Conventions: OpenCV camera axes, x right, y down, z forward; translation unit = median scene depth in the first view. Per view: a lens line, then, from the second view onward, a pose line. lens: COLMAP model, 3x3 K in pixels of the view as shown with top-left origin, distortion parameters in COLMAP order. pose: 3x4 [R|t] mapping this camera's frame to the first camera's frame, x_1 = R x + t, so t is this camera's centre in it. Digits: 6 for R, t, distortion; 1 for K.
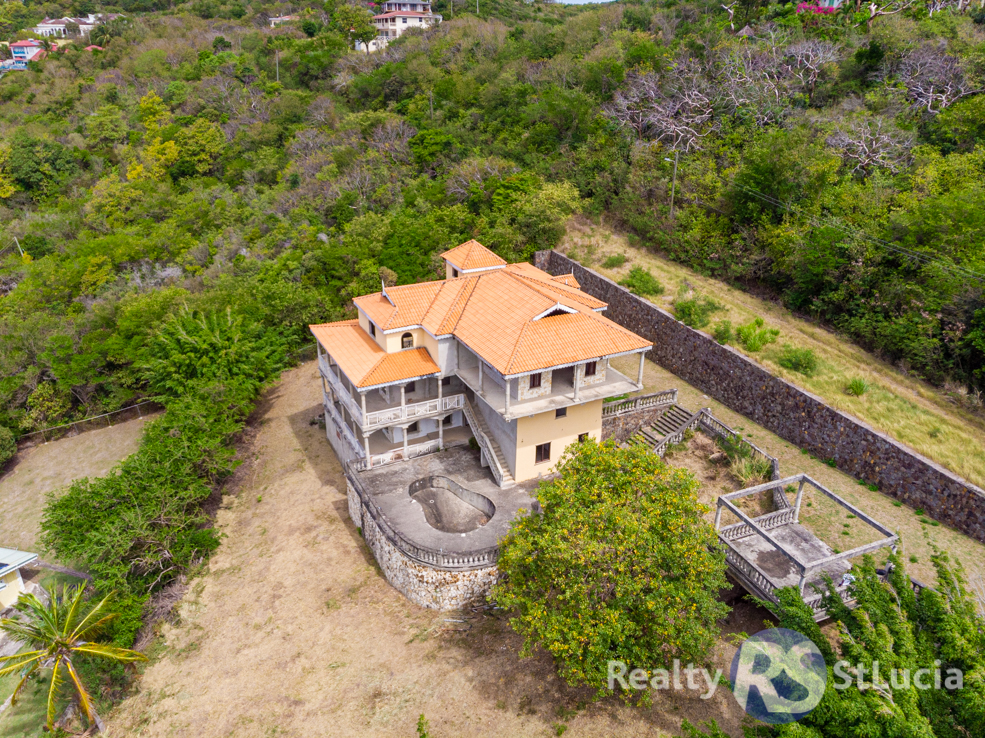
lens RADIAL K [[733.7, 0, 497.6], [0, 733.7, 370.8], [0, 0, 1]] dist [-0.014681, 0.023417]
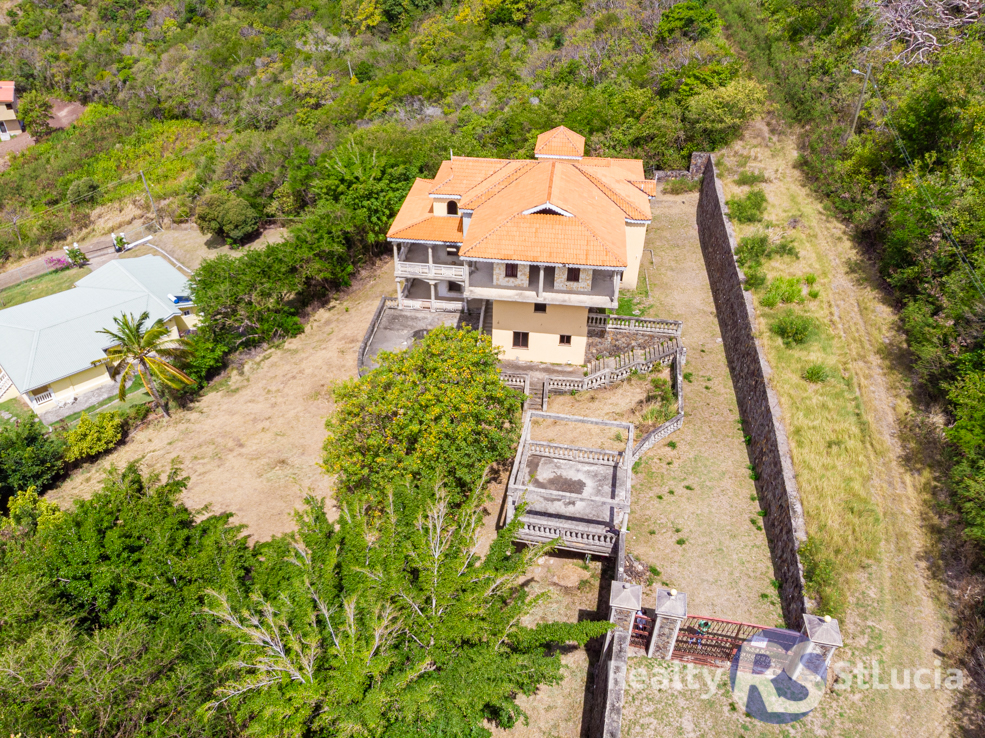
lens RADIAL K [[728.7, 0, 495.3], [0, 728.7, 371.5], [0, 0, 1]] dist [-0.007955, 0.014613]
pose [[0.830572, 0.324886, -0.452326, 0.450357], [-0.236808, 0.941151, 0.241156, -0.079121], [0.504056, -0.093183, 0.858629, 0.049321]]
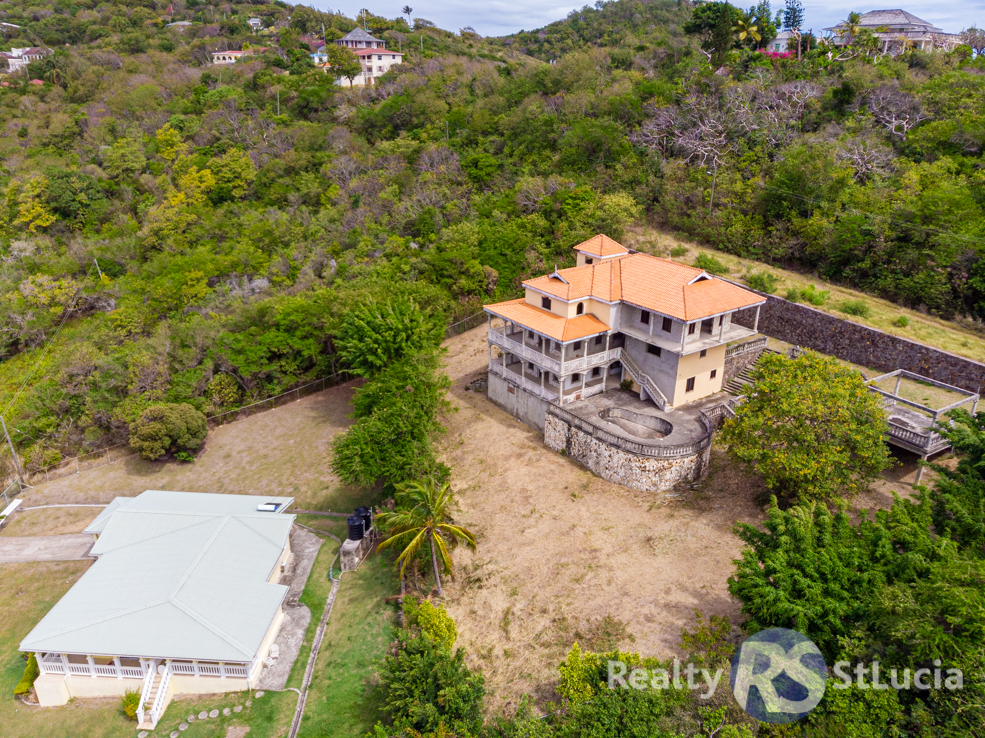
lens RADIAL K [[733.7, 0, 497.6], [0, 733.7, 370.8], [0, 0, 1]] dist [-0.014681, 0.023417]
pose [[0.986921, -0.060530, 0.149410, -0.417214], [0.065672, 0.997398, -0.029725, 0.088170], [-0.147222, 0.039148, 0.988328, -0.246609]]
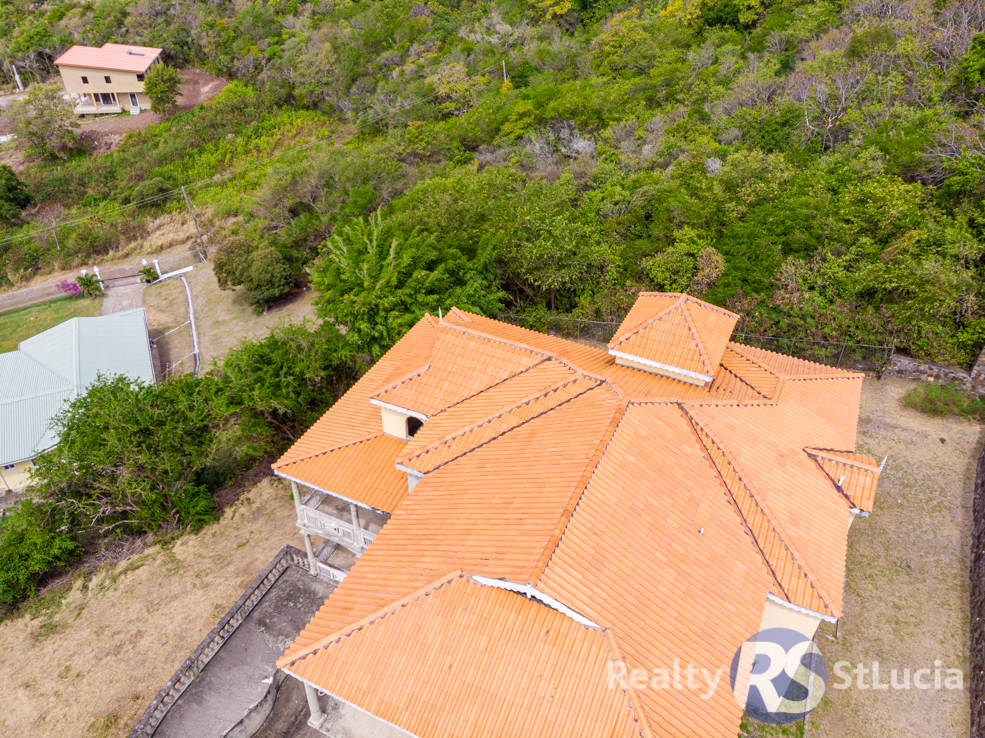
lens RADIAL K [[733.7, 0, 497.6], [0, 733.7, 370.8], [0, 0, 1]] dist [-0.014681, 0.023417]
pose [[0.610424, 0.476466, -0.632742, 0.206684], [-0.339394, 0.879130, 0.334578, -0.246780], [0.715677, 0.010514, 0.698352, 0.581266]]
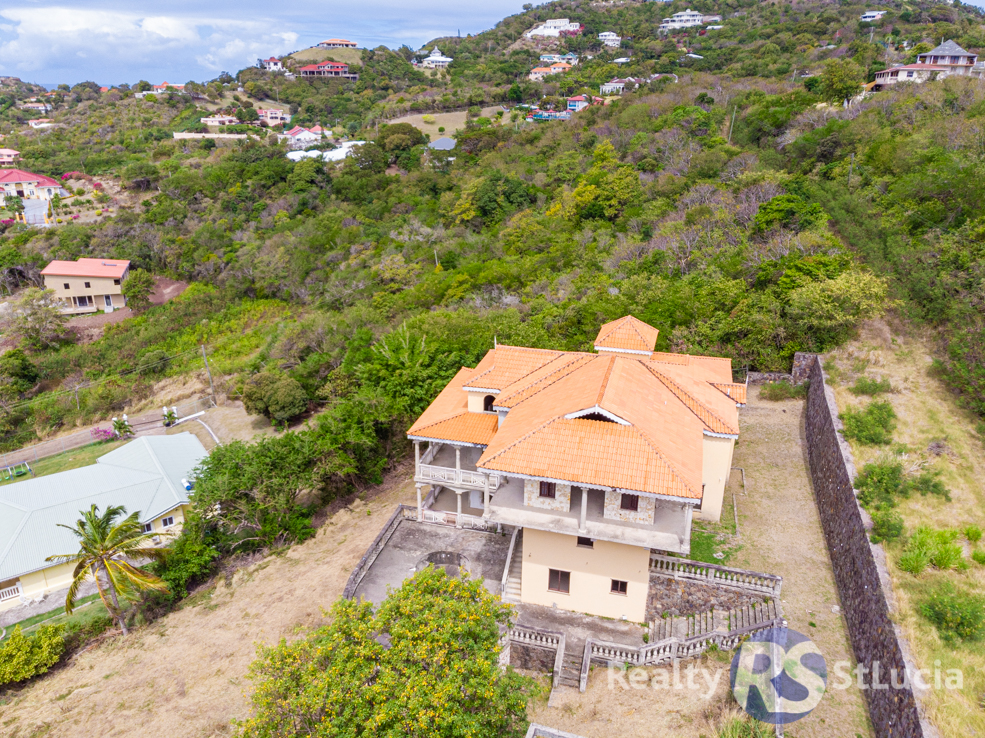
lens RADIAL K [[730.7, 0, 496.4], [0, 730.7, 369.5], [0, 0, 1]] dist [-0.007093, 0.008113]
pose [[0.739908, 0.237948, -0.629219, 0.393481], [-0.281359, 0.959074, 0.031833, -0.100330], [0.611042, 0.153483, 0.776576, 0.249662]]
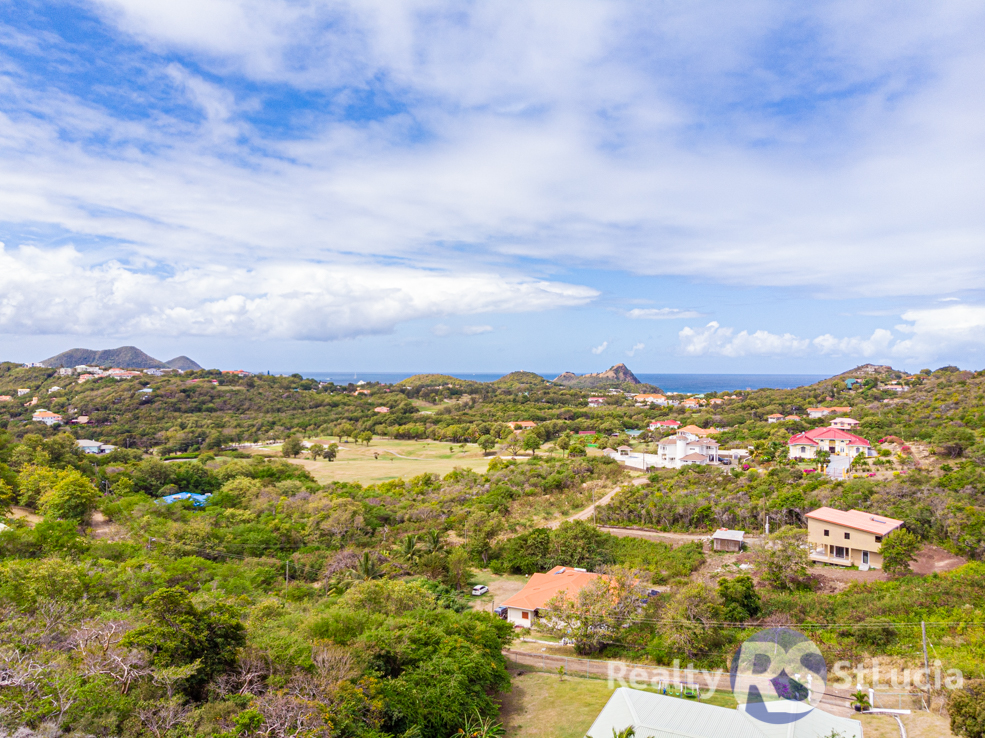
lens RADIAL K [[729.0, 0, 504.5], [0, 729.0, 372.2], [0, 0, 1]] dist [0.020497, -0.014628]
pose [[-0.203898, -0.011685, -0.978922, 0.263749], [-0.417932, 0.905273, 0.076244, -0.099986], [0.885301, 0.424669, -0.189467, 0.511794]]
